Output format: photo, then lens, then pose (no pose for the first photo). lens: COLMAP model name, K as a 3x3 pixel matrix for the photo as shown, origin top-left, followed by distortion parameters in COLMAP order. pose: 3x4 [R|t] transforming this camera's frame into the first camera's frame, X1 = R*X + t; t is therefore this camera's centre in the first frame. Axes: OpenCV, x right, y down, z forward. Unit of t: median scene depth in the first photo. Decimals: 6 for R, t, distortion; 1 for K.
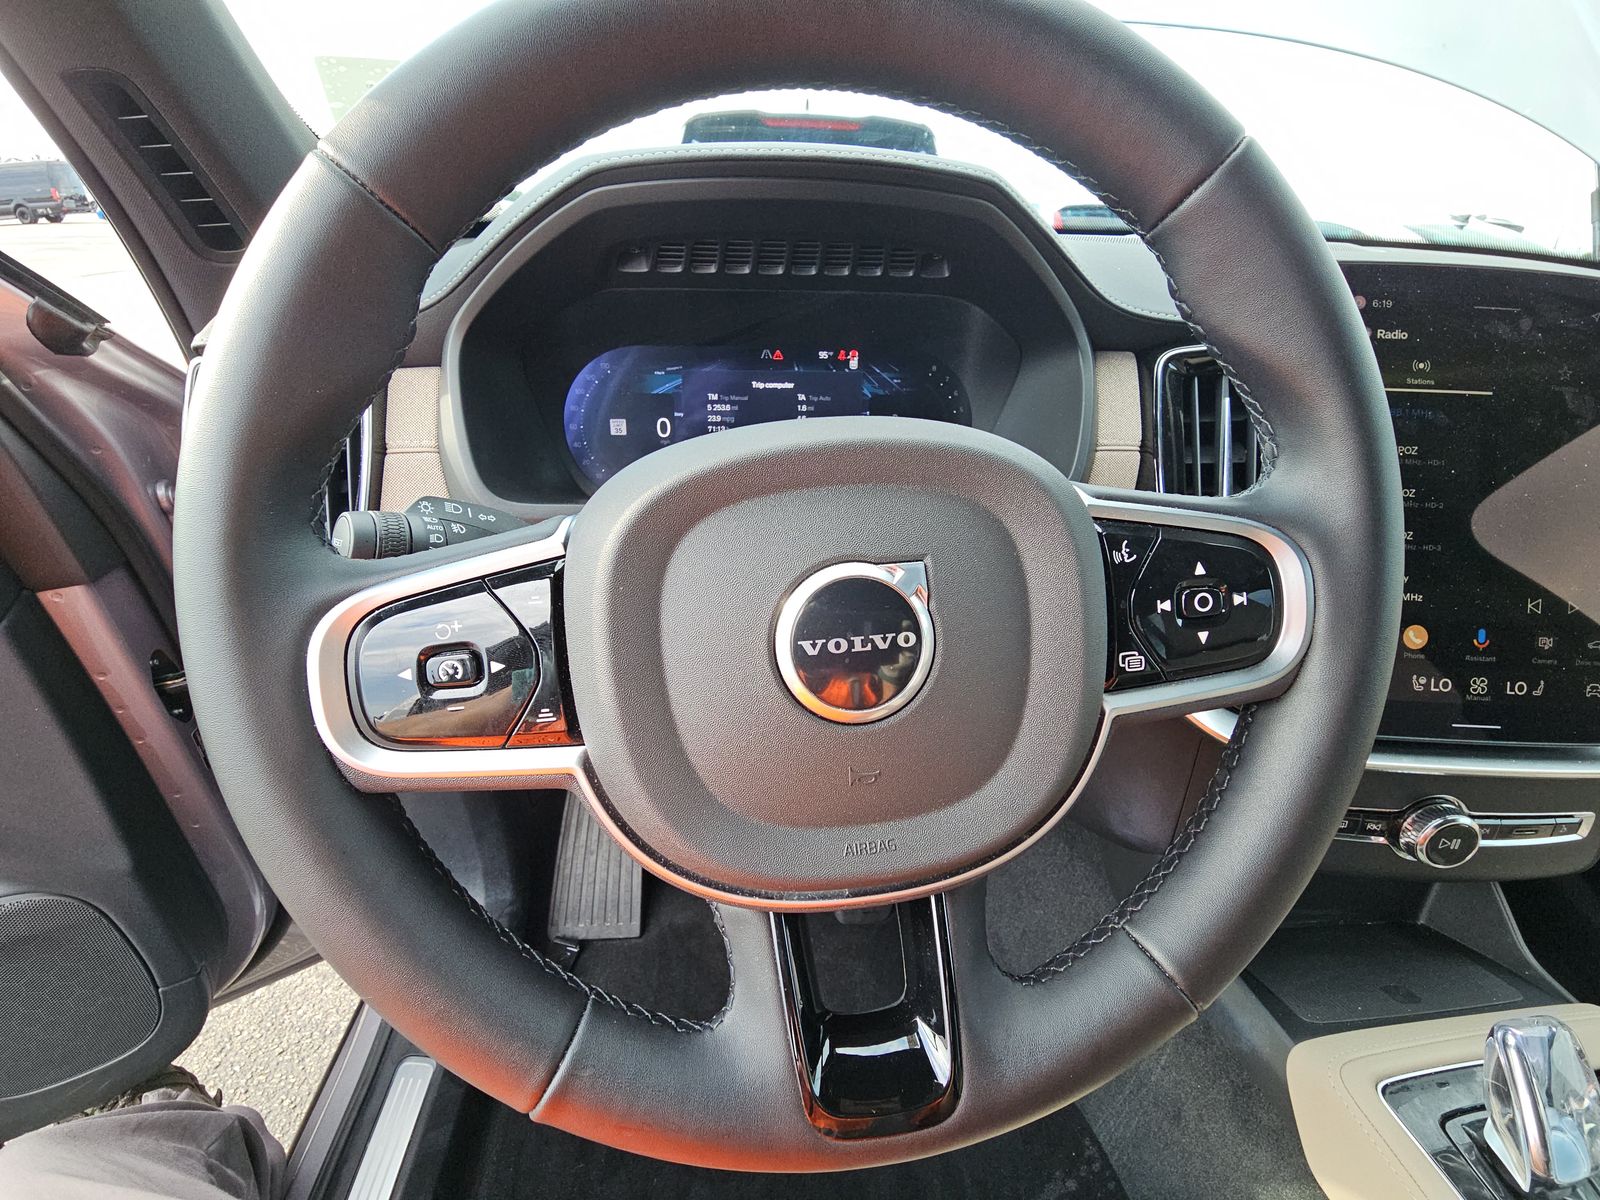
lens RADIAL K [[639.6, 0, 800.3], [0, 639.6, 607.1], [0, 0, 1]] dist [-0.011154, -0.001042]
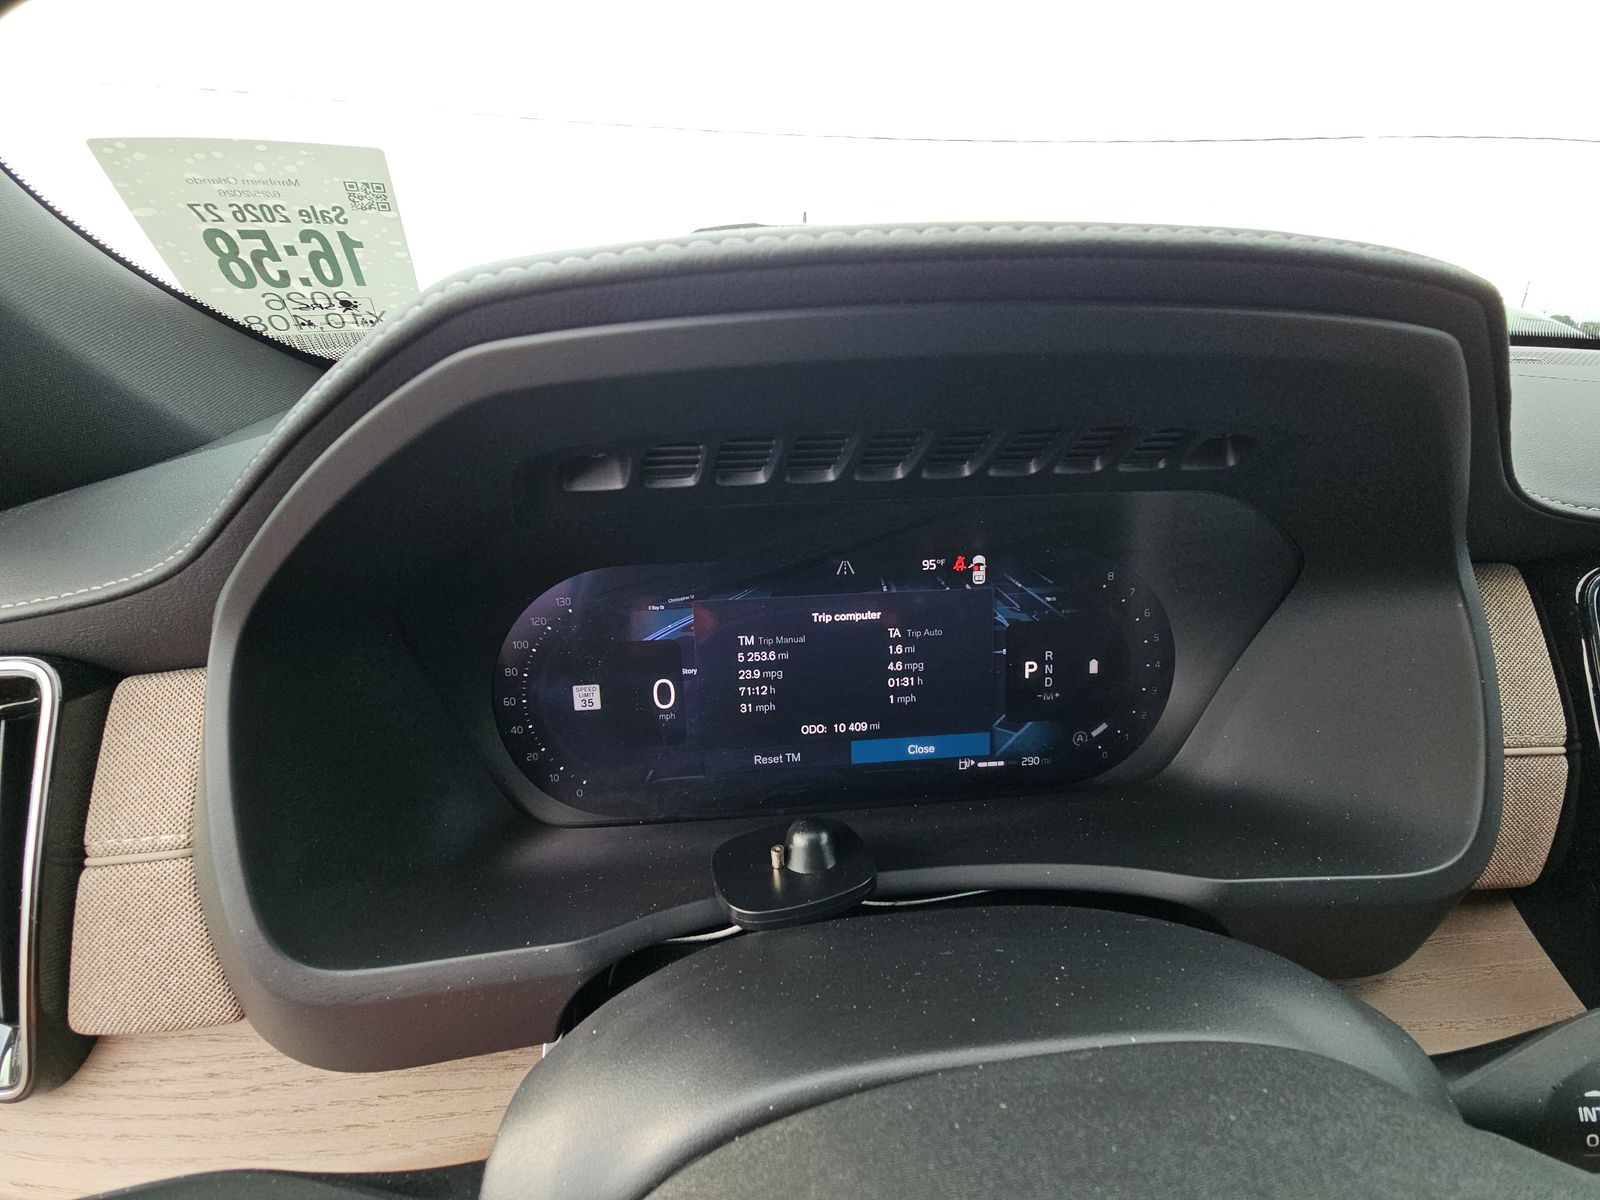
lens RADIAL K [[639.6, 0, 798.3], [0, 639.6, 598.8], [0, 0, 1]] dist [-0.011154, -0.001042]
pose [[0.999407, -0.032485, -0.011407, -0.089344], [0.030530, 0.989318, -0.142543, -0.310215], [0.015916, 0.142110, 0.989723, 0.450166]]
